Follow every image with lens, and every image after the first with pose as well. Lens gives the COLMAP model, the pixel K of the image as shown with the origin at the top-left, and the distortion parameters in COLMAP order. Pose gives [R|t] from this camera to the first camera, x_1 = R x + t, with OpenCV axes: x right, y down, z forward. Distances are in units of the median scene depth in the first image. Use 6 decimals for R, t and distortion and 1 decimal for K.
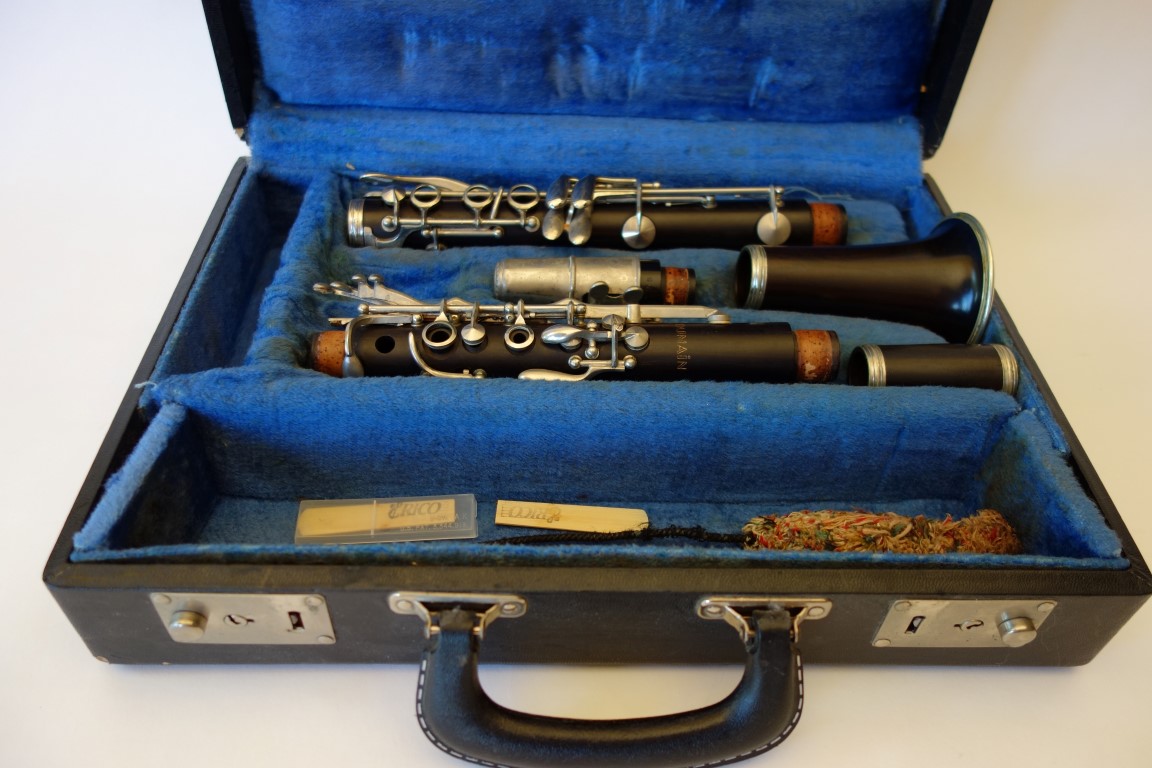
lens RADIAL K [[902.4, 0, 576.0], [0, 902.4, 384.0], [0, 0, 1]] dist [0.001227, -0.001533]
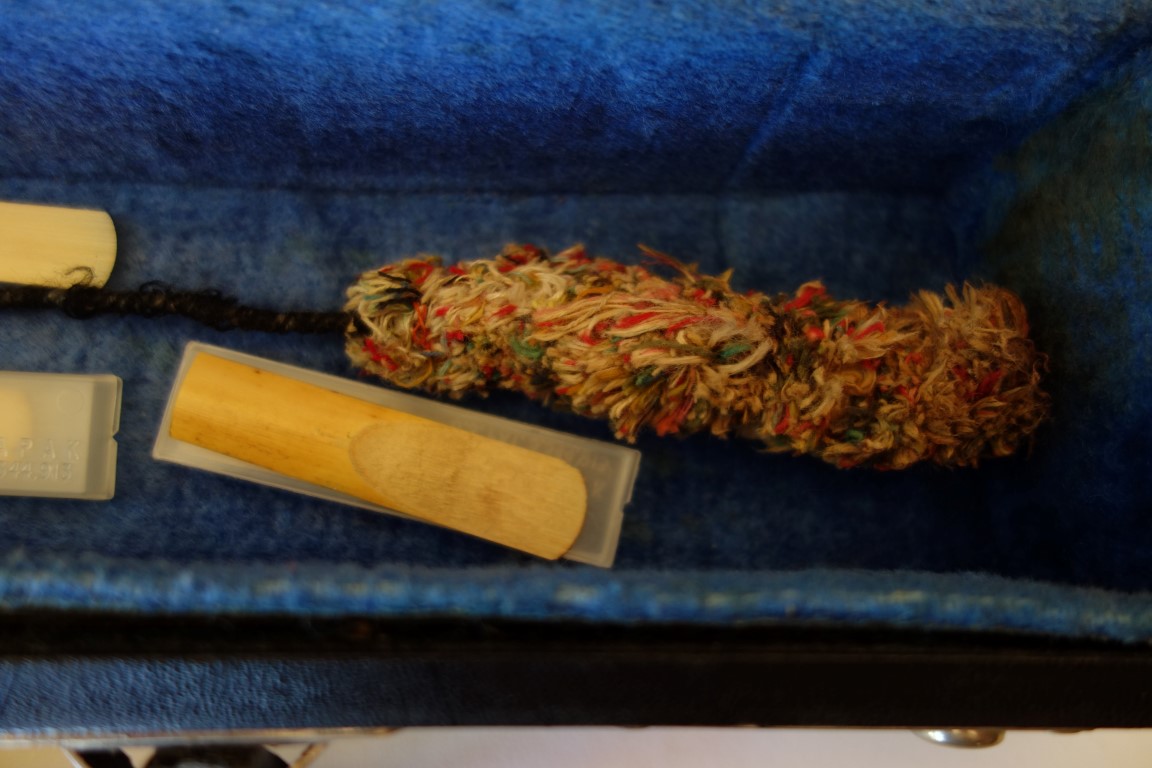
lens RADIAL K [[891.7, 0, 563.3], [0, 891.7, 411.7], [0, 0, 1]] dist [0.002621, -0.008301]
pose [[0.998874, 0.034851, 0.032200, 0.260897], [-0.047296, 0.785870, 0.616581, -0.036144], [-0.003817, -0.617409, 0.786633, 0.658925]]
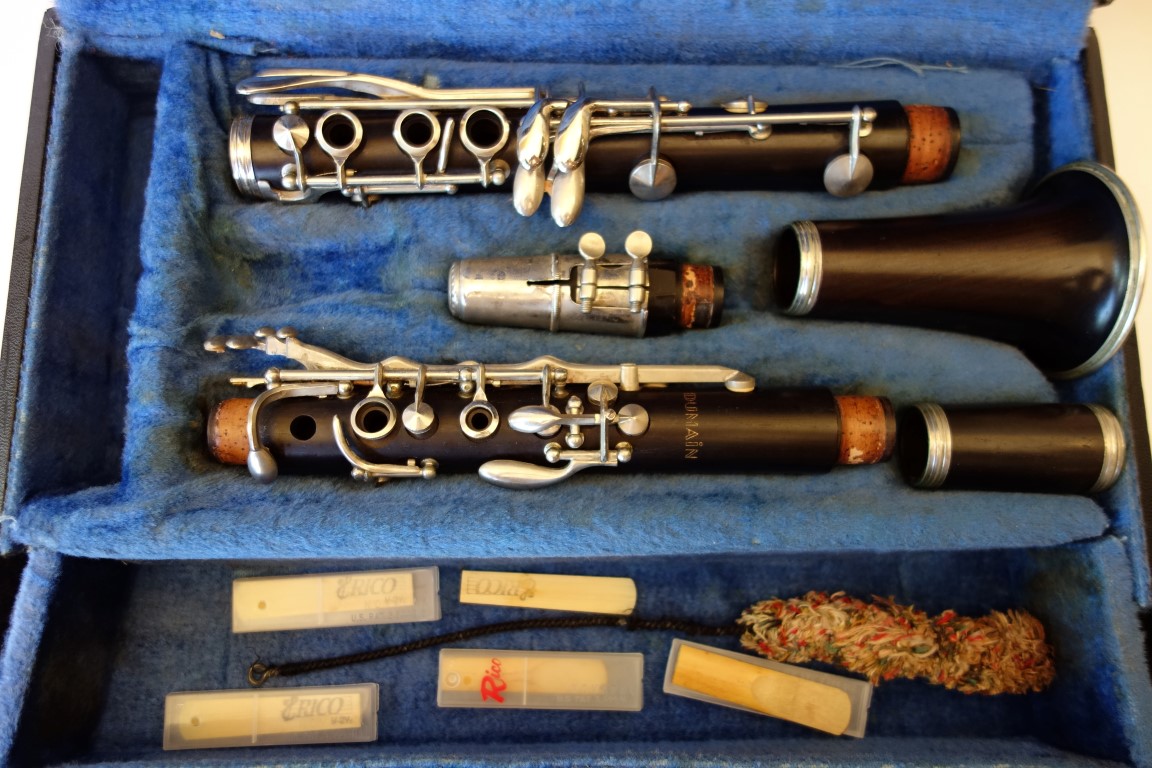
lens RADIAL K [[891.7, 0, 563.3], [0, 891.7, 411.7], [0, 0, 1]] dist [0.002621, -0.008301]
pose [[0.999905, 0.013758, -0.000356, 0.007883], [-0.011132, 0.823670, 0.566961, -0.482959], [0.008093, -0.566903, 0.823745, 0.390430]]
